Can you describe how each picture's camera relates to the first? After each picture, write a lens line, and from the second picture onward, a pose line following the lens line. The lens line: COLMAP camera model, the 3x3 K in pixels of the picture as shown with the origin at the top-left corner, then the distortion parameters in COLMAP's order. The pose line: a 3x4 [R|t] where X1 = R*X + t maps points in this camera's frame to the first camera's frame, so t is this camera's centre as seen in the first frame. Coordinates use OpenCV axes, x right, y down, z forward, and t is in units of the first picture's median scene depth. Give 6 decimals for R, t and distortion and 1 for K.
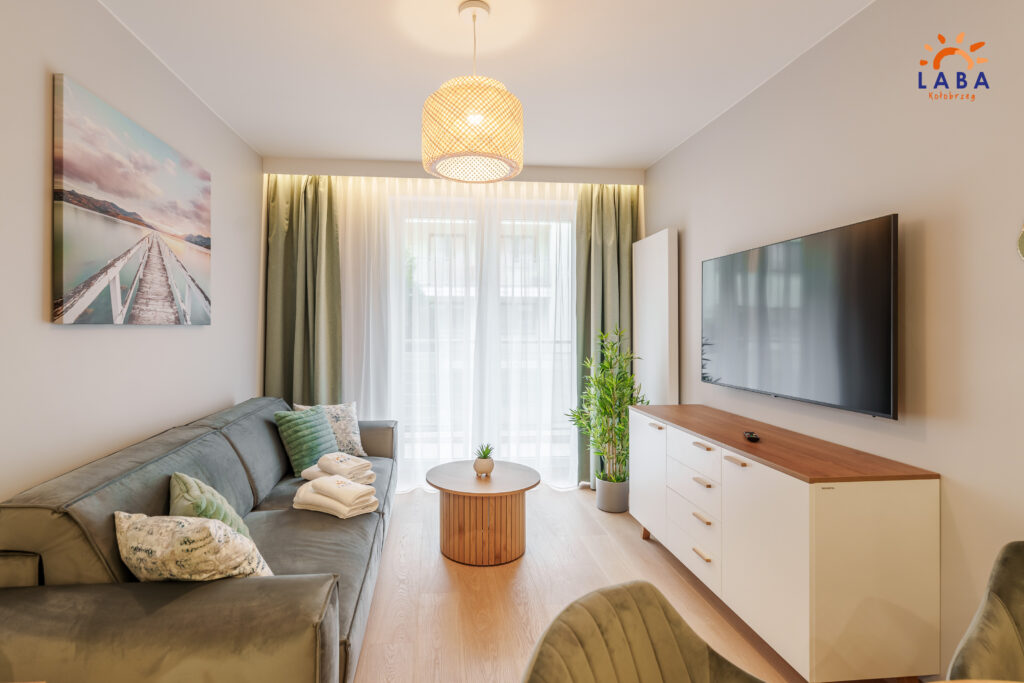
lens RADIAL K [[506.2, 0, 484.2], [0, 506.2, 319.9], [0, 0, 1]] dist [-0.002531, -0.000011]
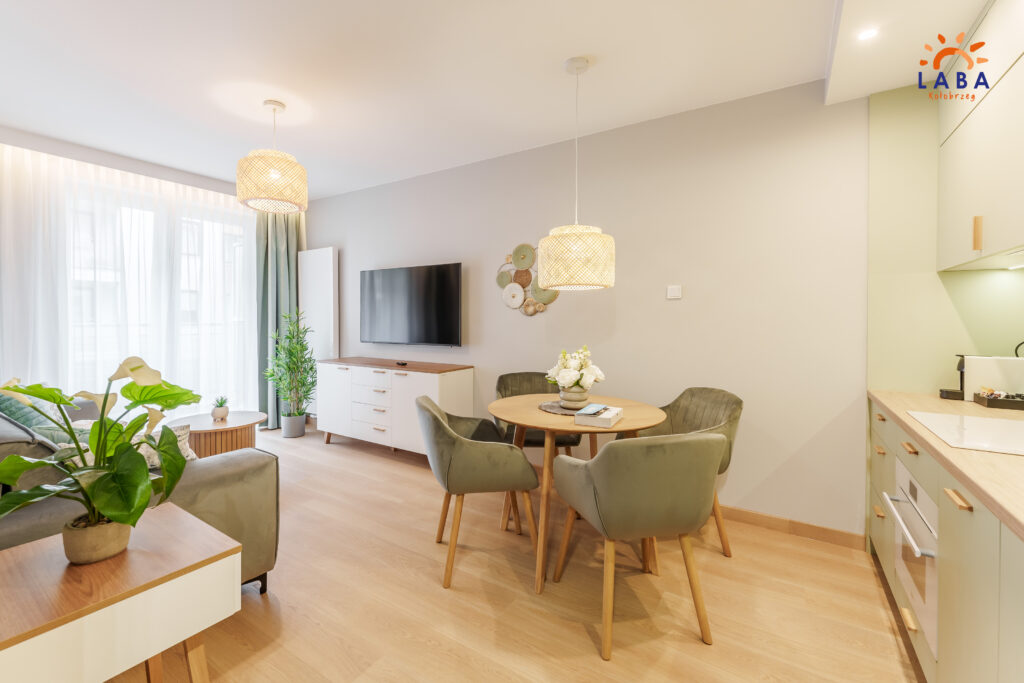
lens RADIAL K [[437.6, 0, 486.4], [0, 437.6, 322.8], [0, 0, 1]] dist [0.002739, -0.001412]
pose [[0.630220, -0.010417, 0.776347, -0.609154], [-0.012159, 0.999655, 0.023283, 0.023005], [-0.776322, -0.024113, 0.629875, -0.353680]]
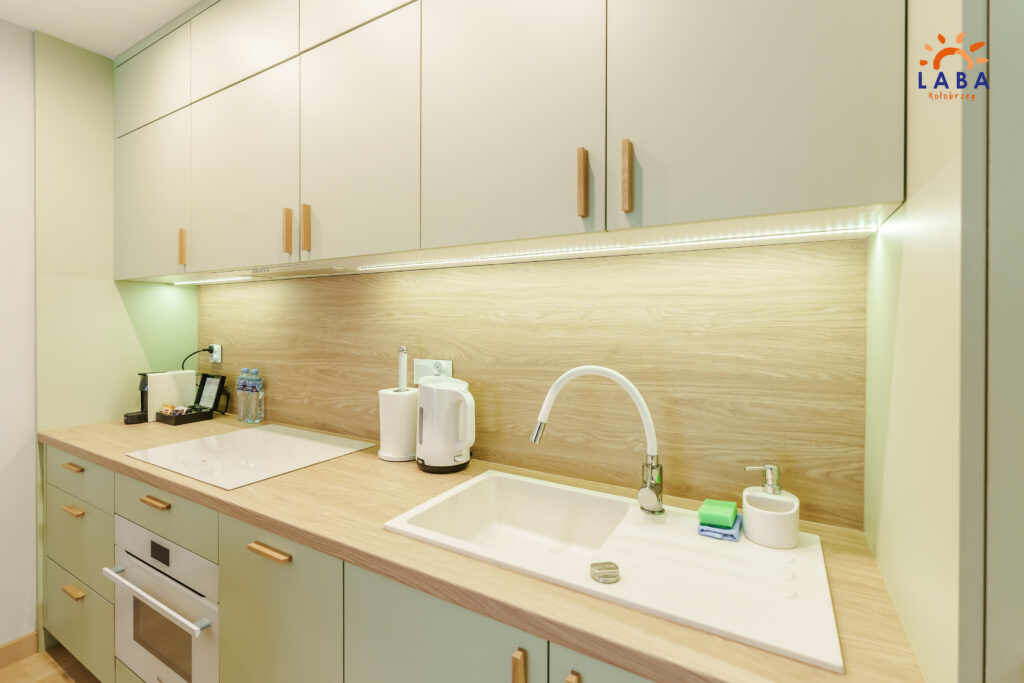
lens RADIAL K [[477.0, 0, 478.6], [0, 477.0, 326.3], [0, 0, 1]] dist [-0.002933, 0.000171]
pose [[-0.796878, -0.012582, 0.604009, -0.348619], [-0.016237, 0.999868, -0.000594, -0.001158], [-0.603922, -0.010281, -0.796977, -0.208282]]
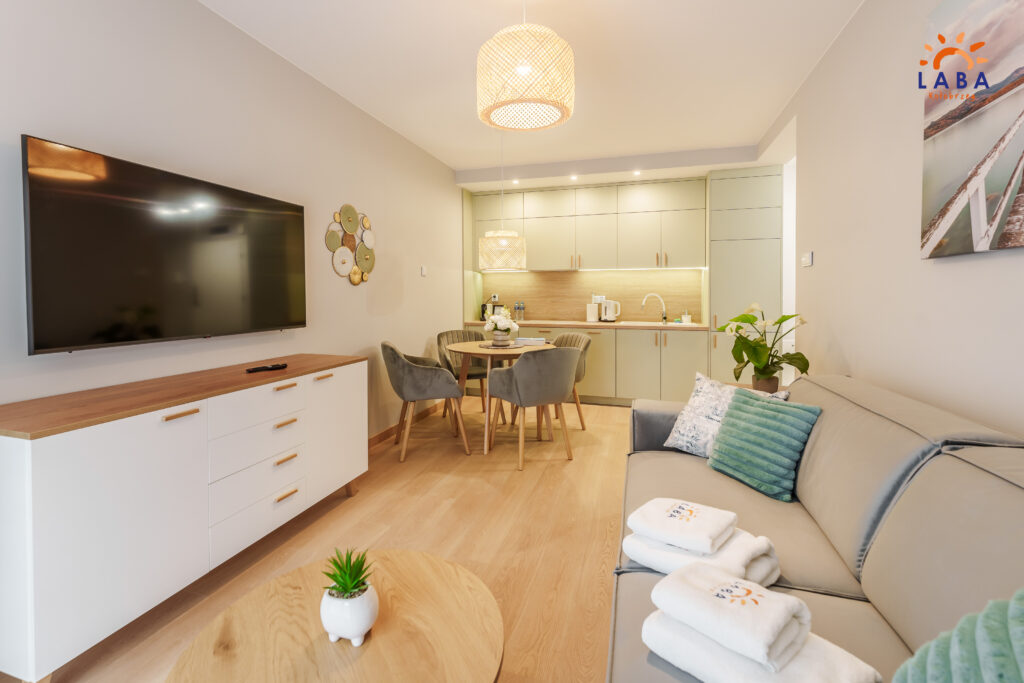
lens RADIAL K [[437.6, 0, 498.7], [0, 437.6, 296.2], [0, 0, 1]] dist [0.002739, -0.001412]
pose [[-0.918080, -0.006078, 0.396348, -0.305184], [-0.010105, 0.999916, -0.008073, 0.077810], [-0.396266, -0.011417, -0.918065, 1.688458]]
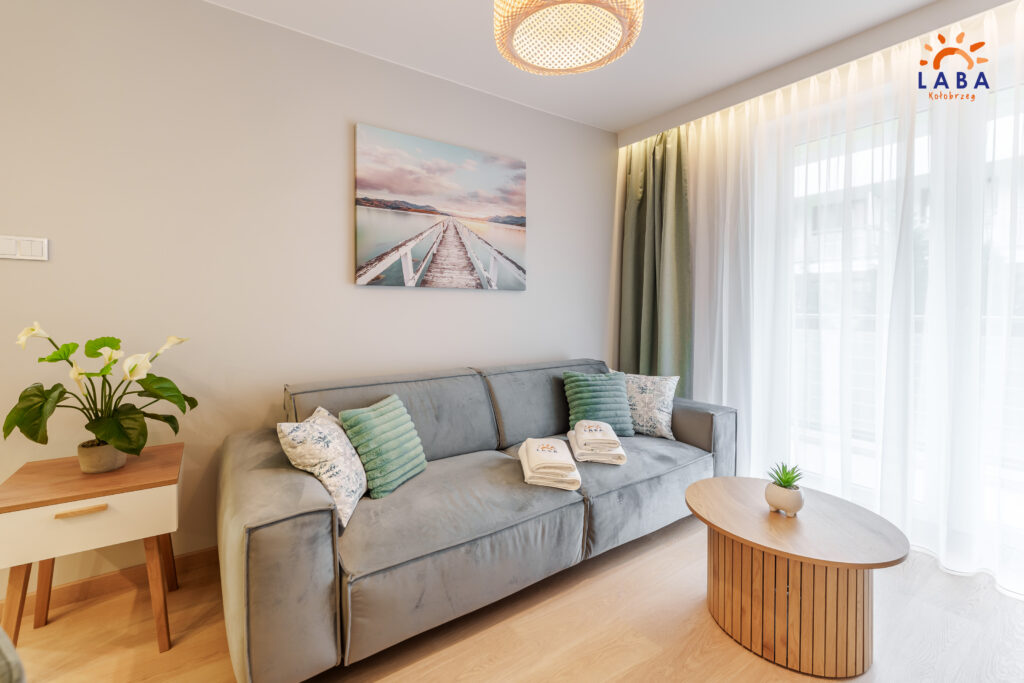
lens RADIAL K [[437.6, 0, 484.3], [0, 437.6, 317.1], [0, 0, 1]] dist [0.002739, -0.001412]
pose [[0.456169, 0.015531, -0.889758, 0.423415], [0.007909, 0.999737, 0.021505, 0.063670], [0.889858, -0.016847, 0.455926, 0.568017]]
